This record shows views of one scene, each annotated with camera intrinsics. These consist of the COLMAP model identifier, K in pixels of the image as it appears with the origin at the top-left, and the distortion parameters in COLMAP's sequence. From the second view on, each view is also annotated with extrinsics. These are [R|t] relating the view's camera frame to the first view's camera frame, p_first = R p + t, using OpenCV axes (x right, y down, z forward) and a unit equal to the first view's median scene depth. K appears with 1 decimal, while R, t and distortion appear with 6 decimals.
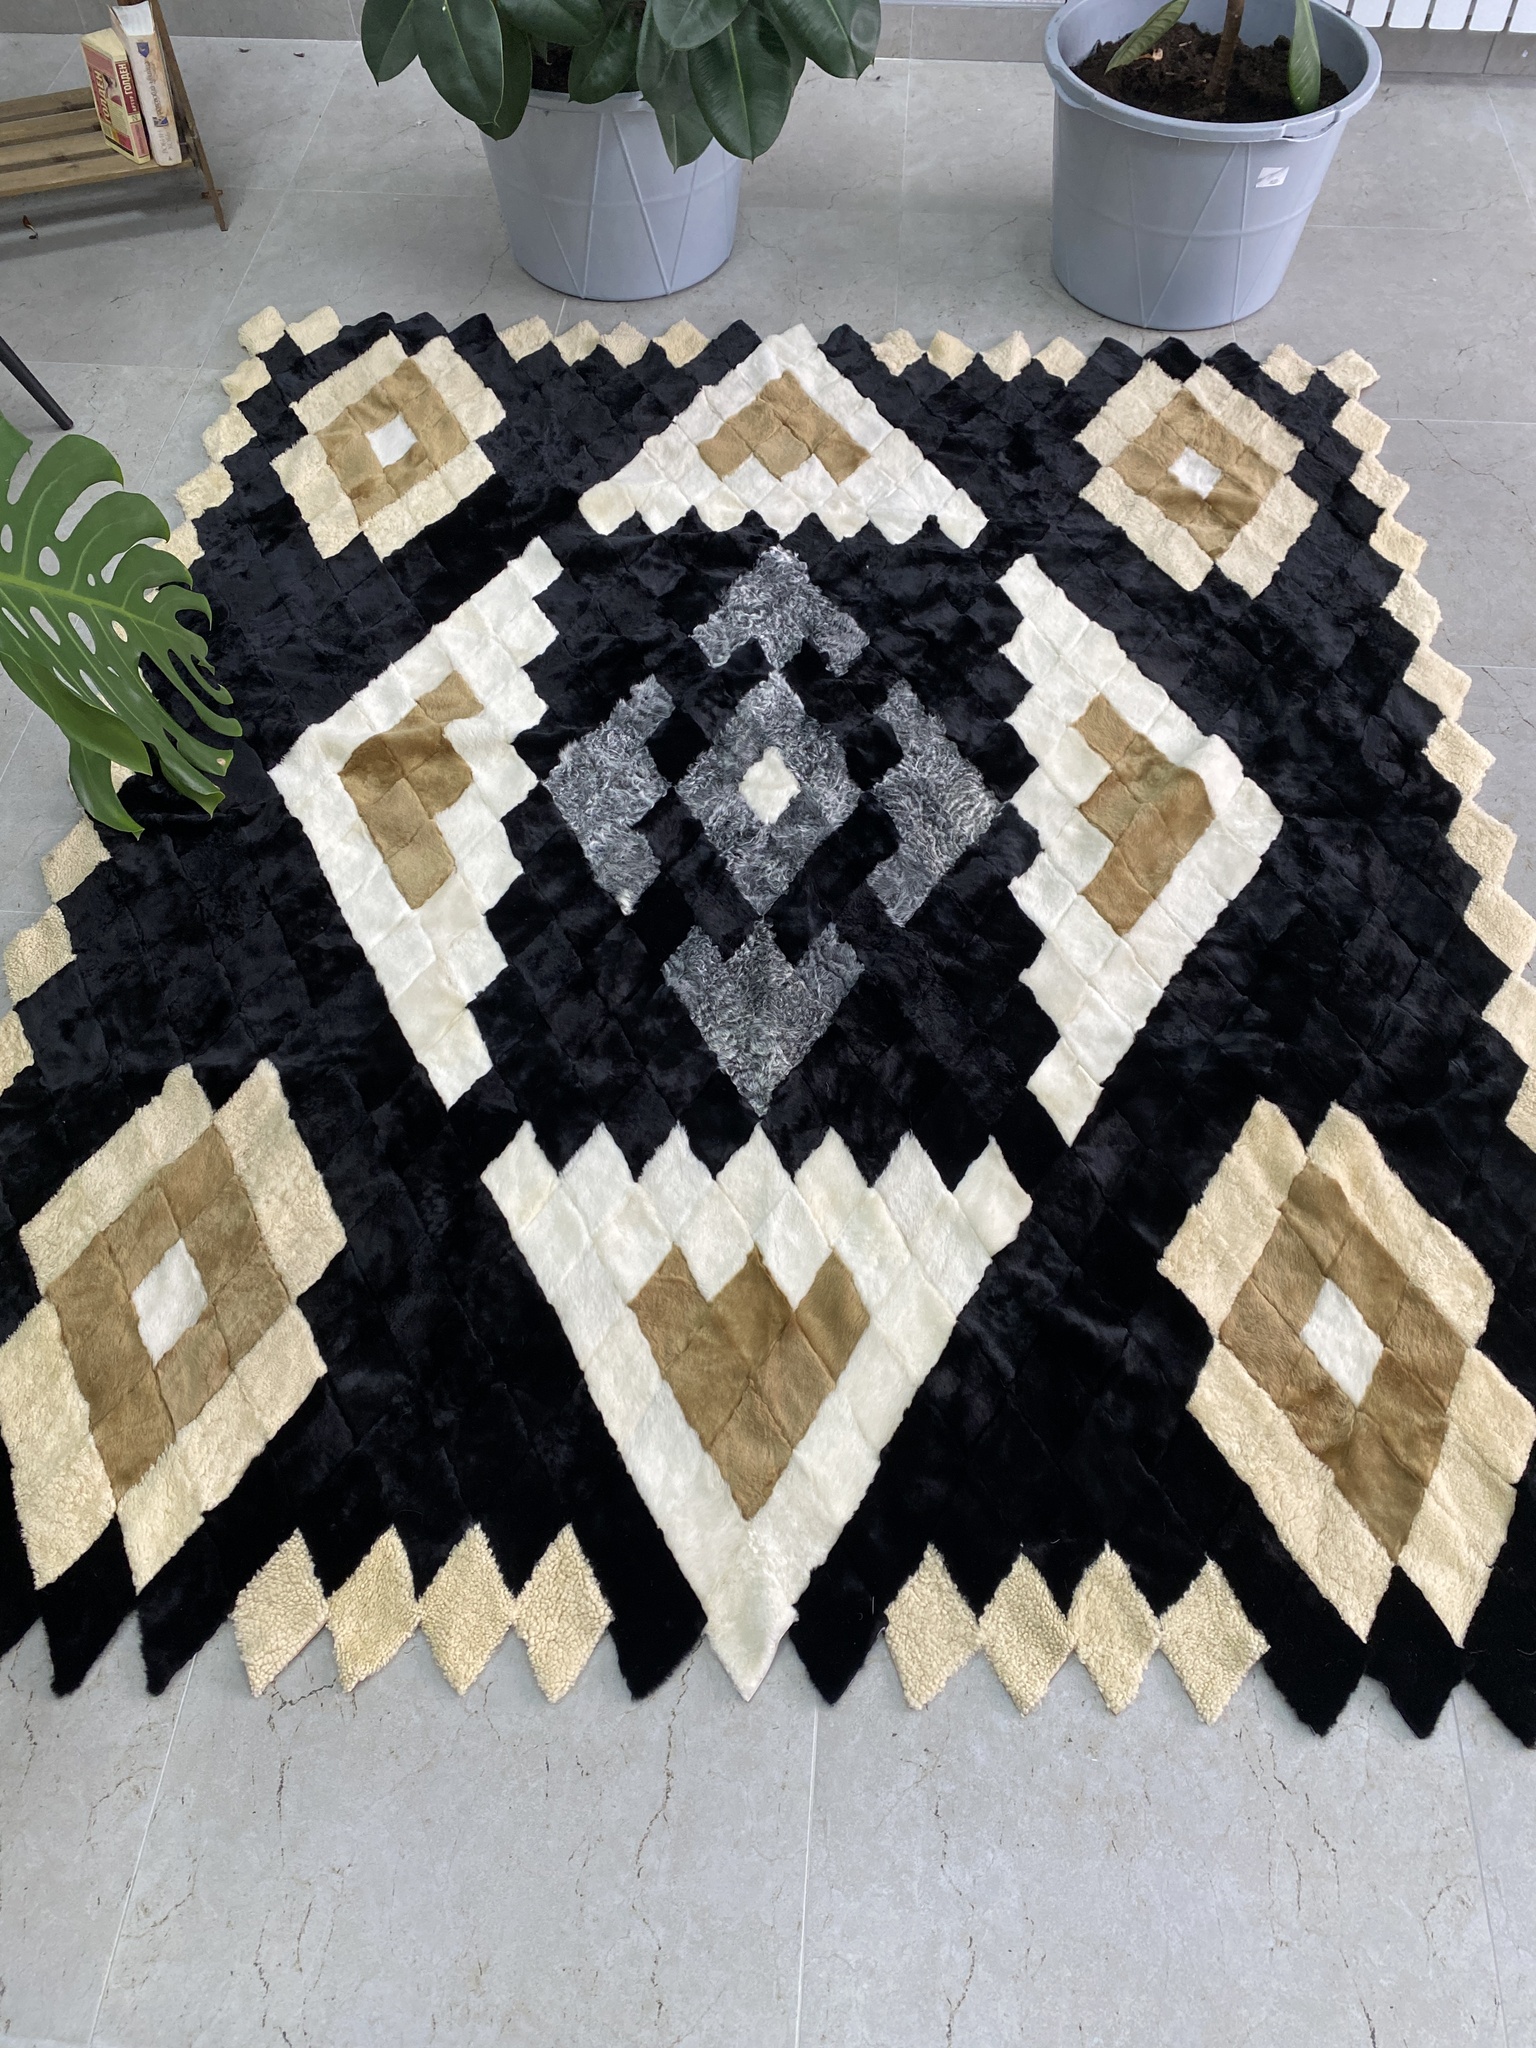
lens RADIAL K [[1549.8, 0, 778.2], [0, 1549.8, 1021.6], [0, 0, 1]] dist [0.034364, -0.042177]
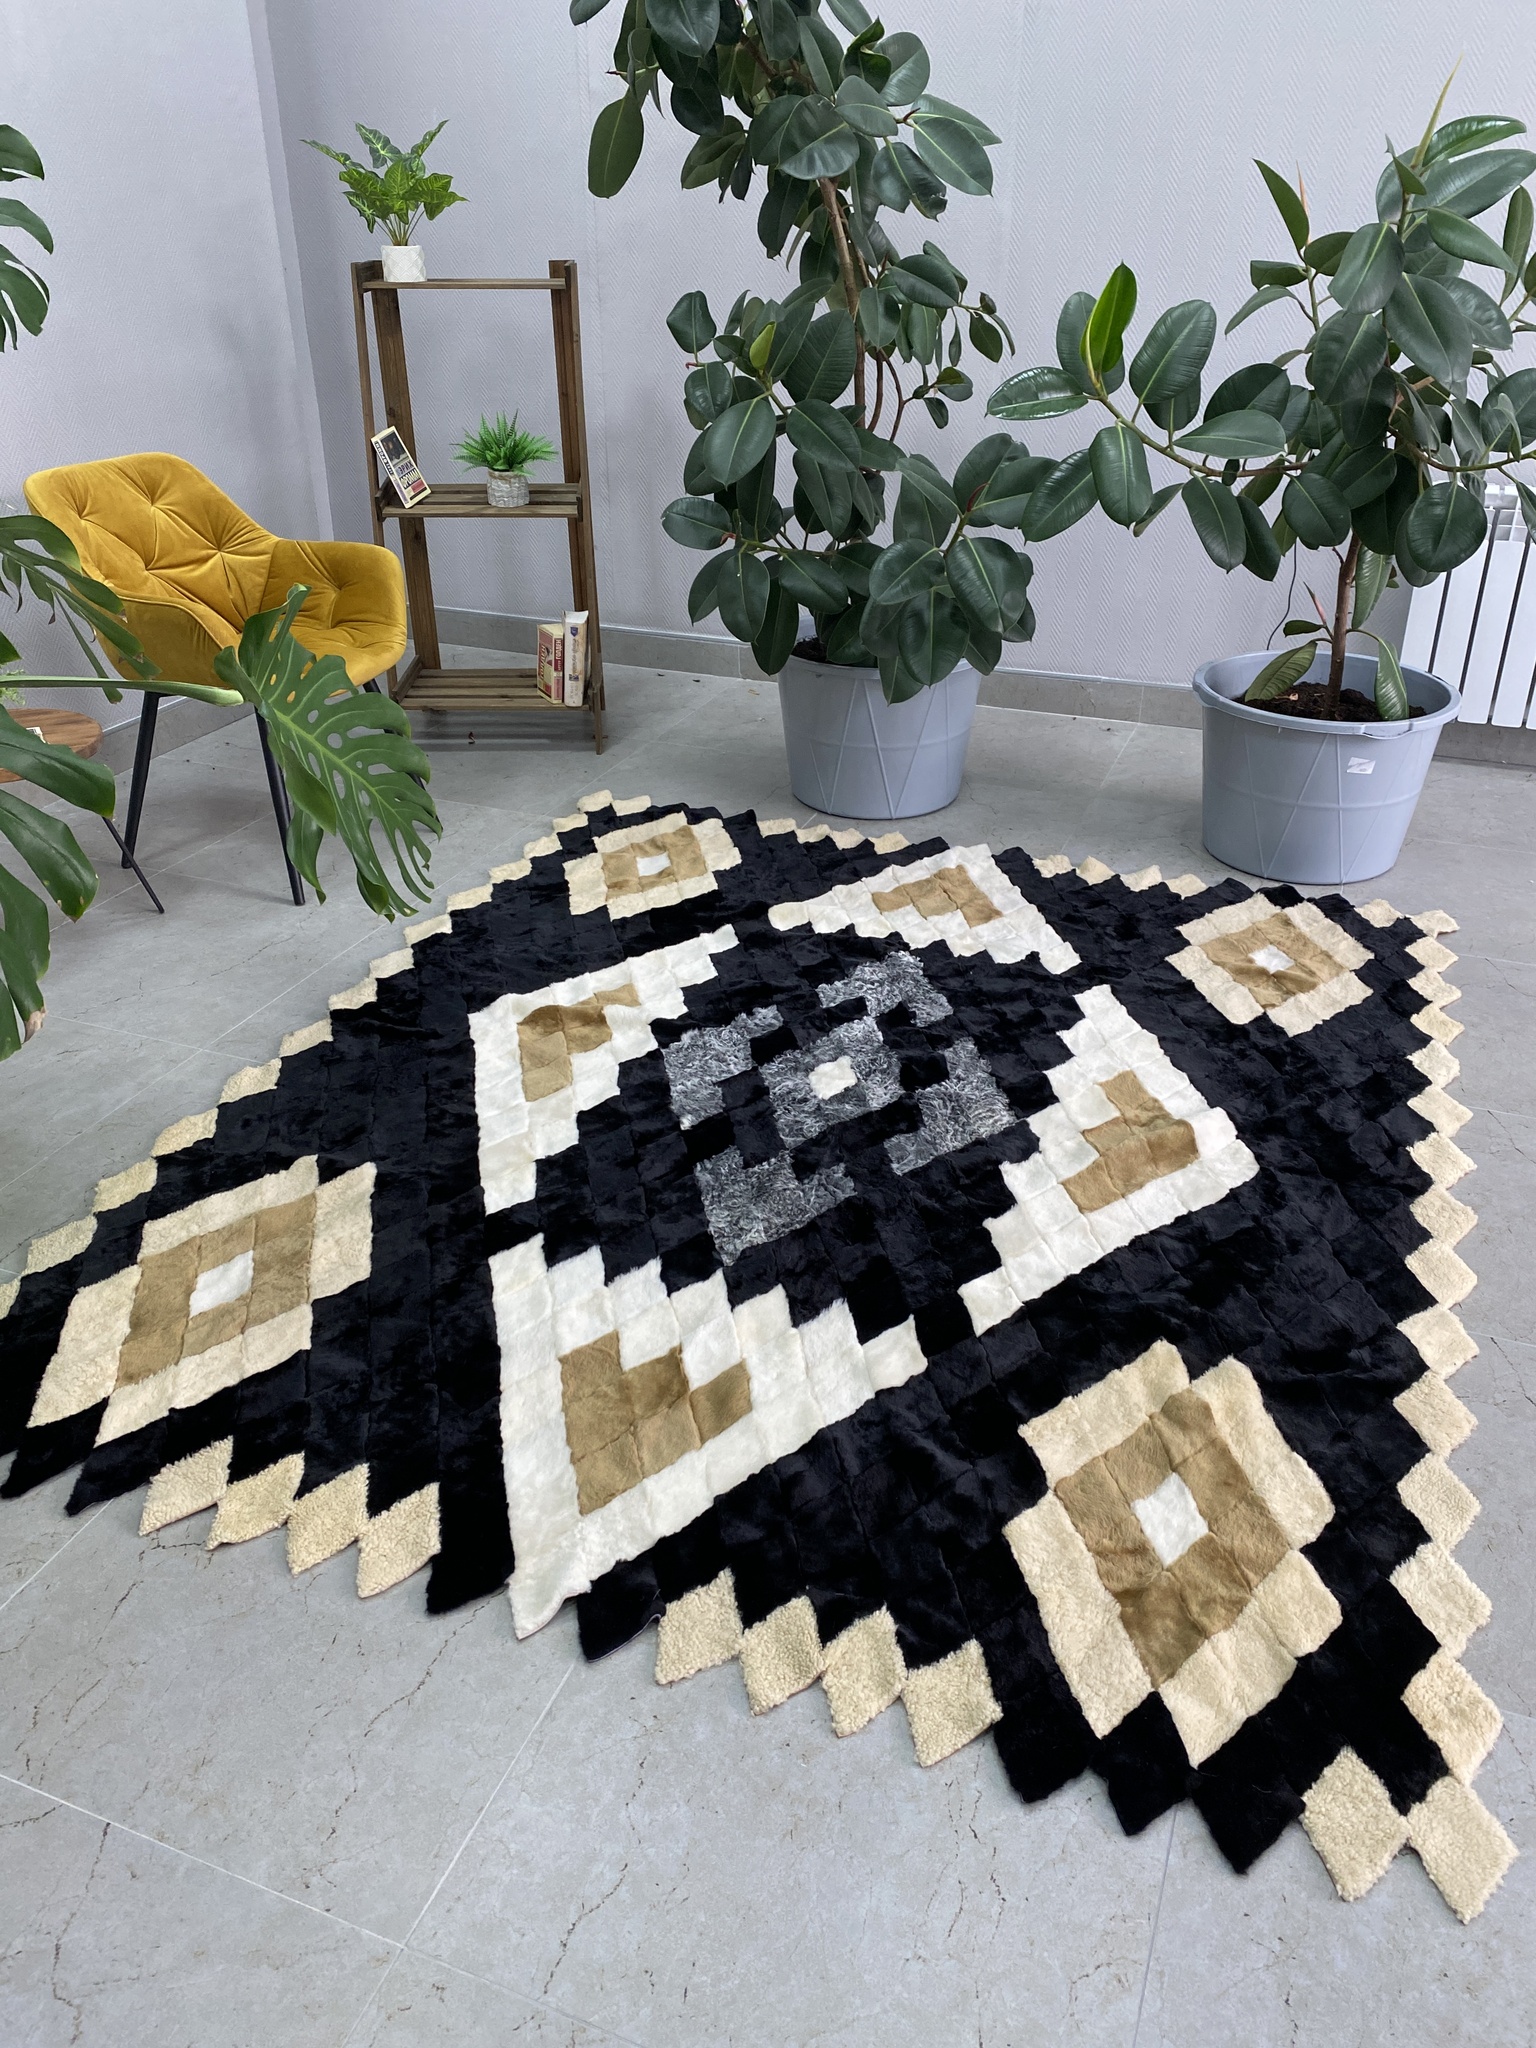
lens RADIAL K [[1549.8, 0, 788.4], [0, 1549.8, 1003.0], [0, 0, 1]] dist [0.034364, -0.042177]
pose [[0.957149, 0.141711, -0.252554, 0.257908], [-0.241221, 0.872694, -0.424520, 0.319173], [0.160243, 0.467251, 0.869482, -0.092564]]
